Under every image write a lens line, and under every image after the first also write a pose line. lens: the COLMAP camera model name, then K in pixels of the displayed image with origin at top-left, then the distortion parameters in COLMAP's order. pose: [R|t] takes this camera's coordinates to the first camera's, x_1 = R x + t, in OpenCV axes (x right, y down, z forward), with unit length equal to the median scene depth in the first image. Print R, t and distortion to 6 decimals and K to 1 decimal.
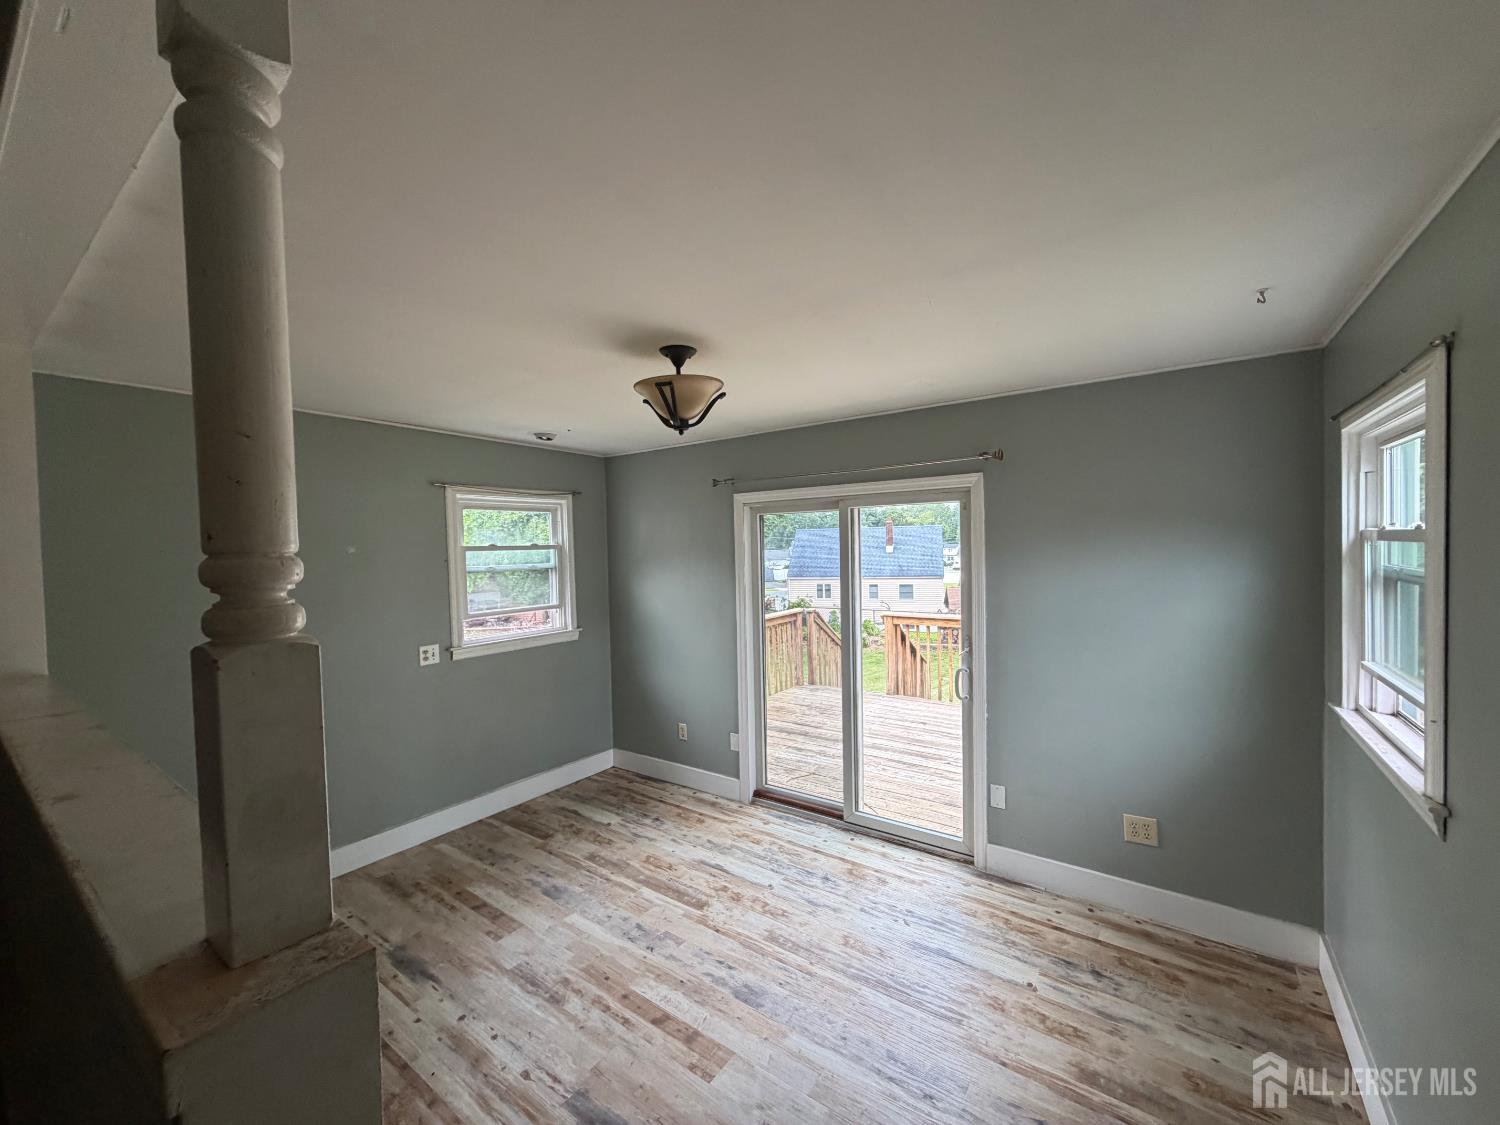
lens RADIAL K [[600.7, 0, 747.7], [0, 600.7, 558.2], [0, 0, 1]] dist [0.000345, 0.000019]
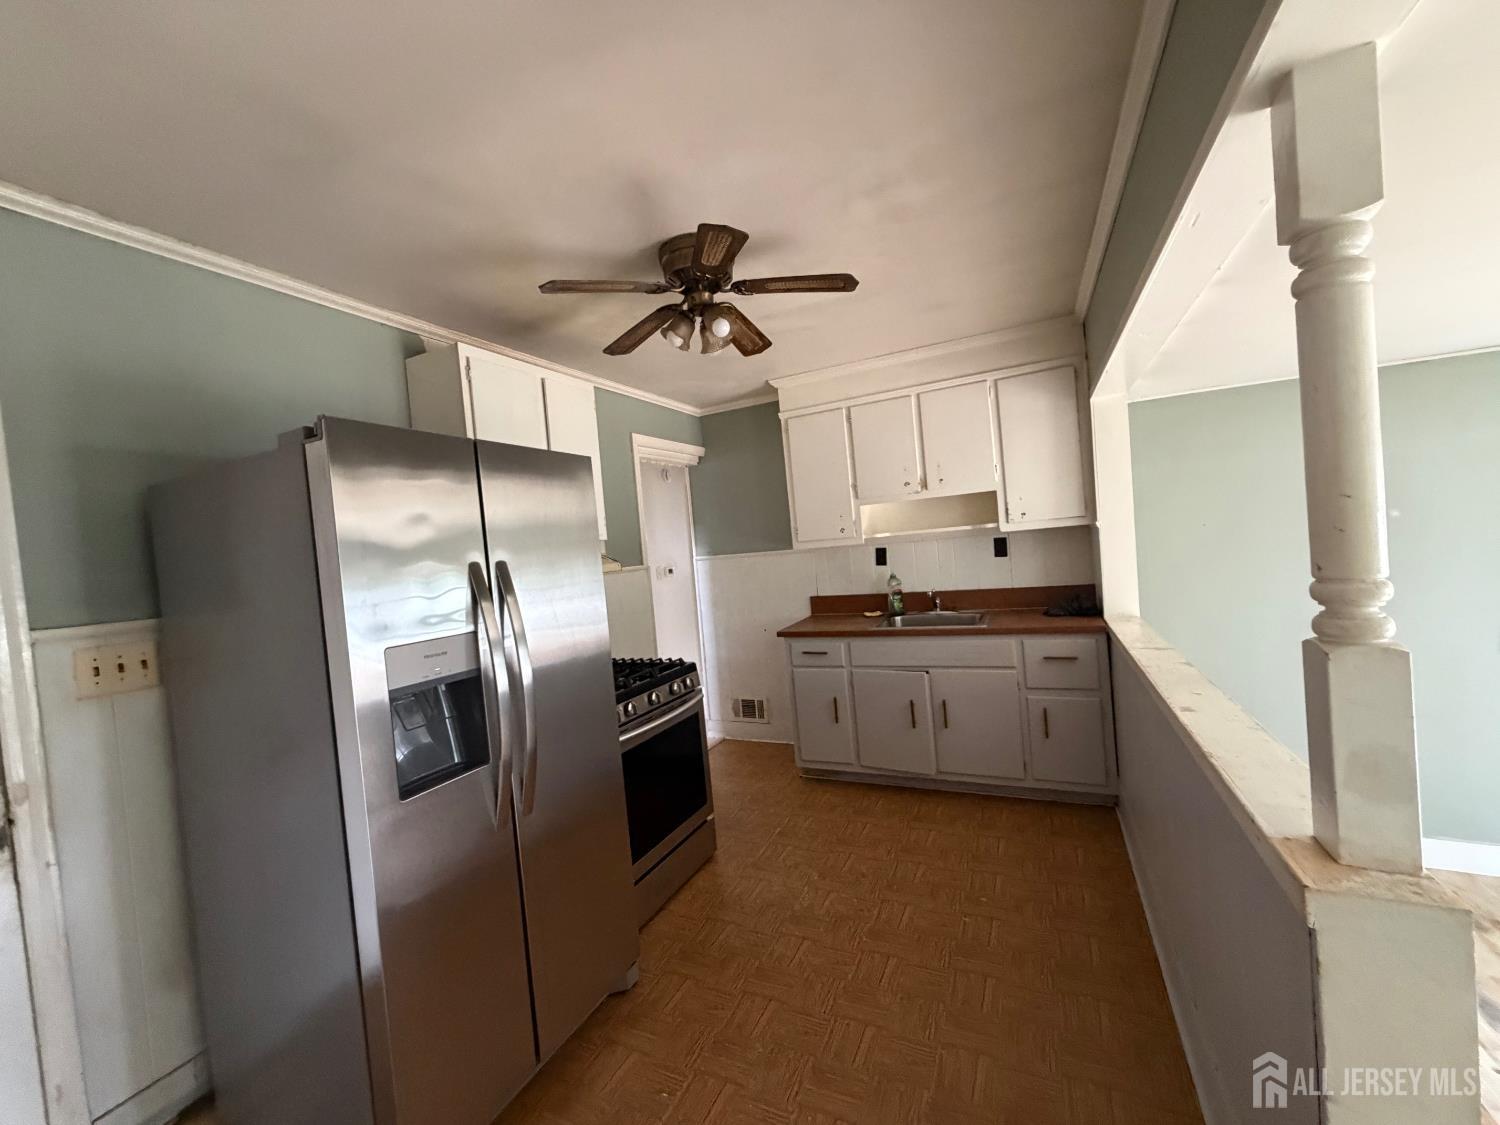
lens RADIAL K [[600.7, 0, 746.6], [0, 600.7, 562.8], [0, 0, 1]] dist [0.000345, 0.000019]
pose [[0.174446, 0.036644, -0.983985, 0.288850], [0.052235, 0.997556, 0.046409, -0.181806], [0.983280, -0.059494, 0.172106, -0.599499]]
